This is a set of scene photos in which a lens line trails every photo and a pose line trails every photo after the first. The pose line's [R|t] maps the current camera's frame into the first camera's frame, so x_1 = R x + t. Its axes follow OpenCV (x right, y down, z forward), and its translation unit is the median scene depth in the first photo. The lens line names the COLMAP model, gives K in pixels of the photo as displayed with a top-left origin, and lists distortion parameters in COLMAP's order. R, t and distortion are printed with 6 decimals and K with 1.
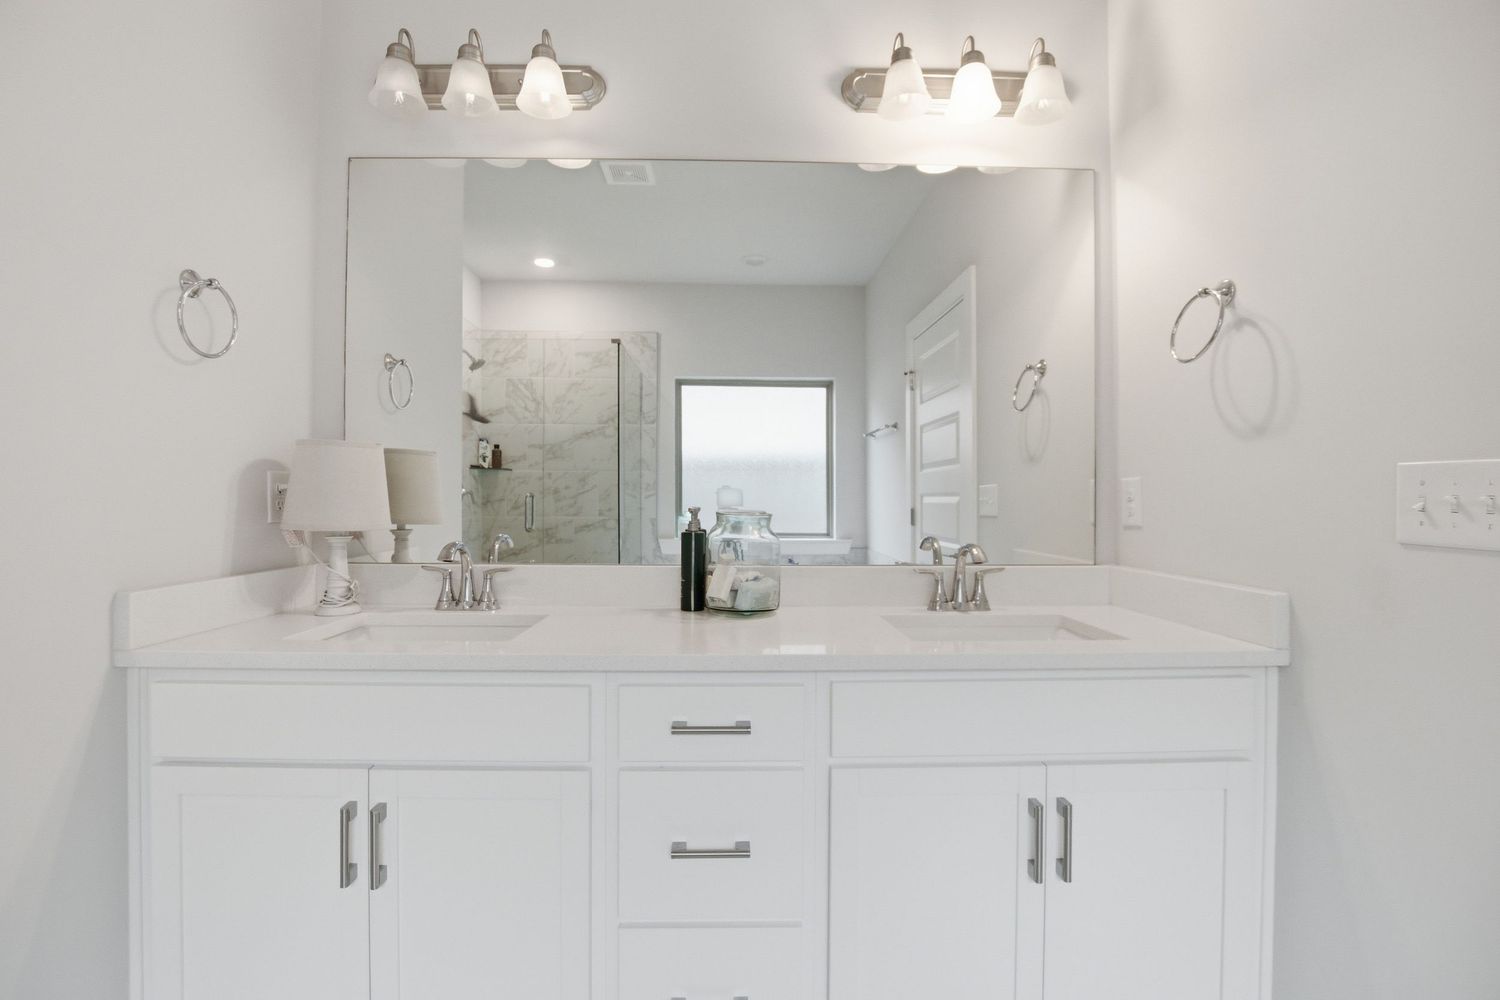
lens RADIAL K [[666.7, 0, 749.7], [0, 666.7, 497.2], [0, 0, 1]] dist [-0.039472, -0.000122]
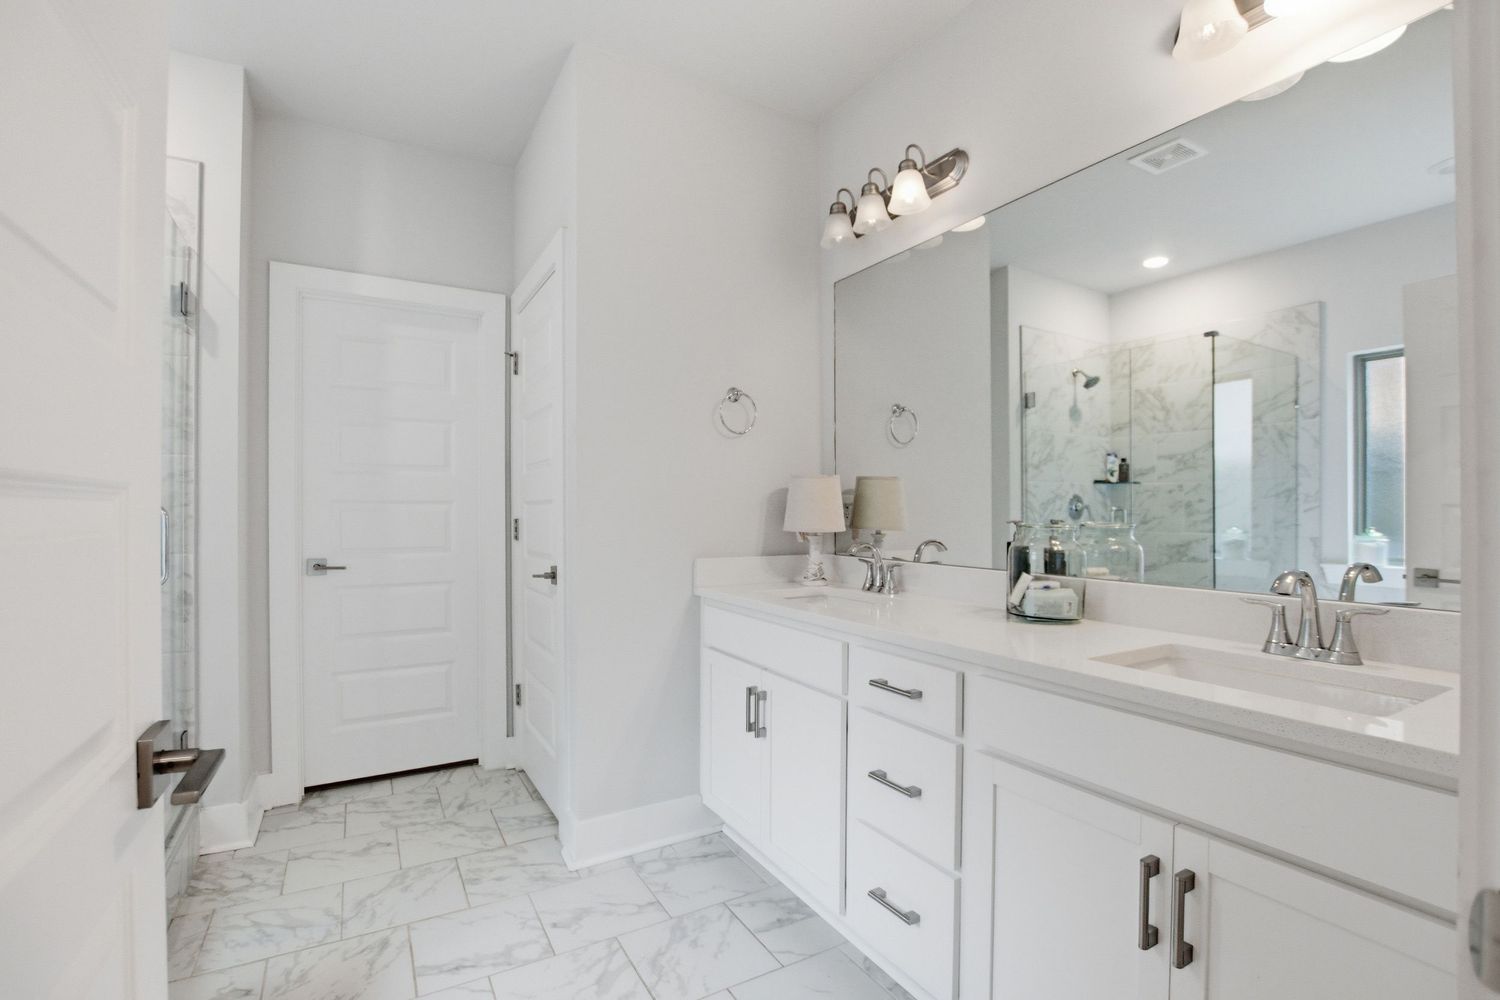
lens RADIAL K [[676.4, 0, 748.0], [0, 676.4, 510.2], [0, 0, 1]] dist [-0.018385, -0.000015]
pose [[0.486864, -0.005220, -0.873462, 0.219393], [0.002025, 0.999986, -0.004847, 0.001816], [0.873476, 0.000591, 0.486867, 0.024822]]
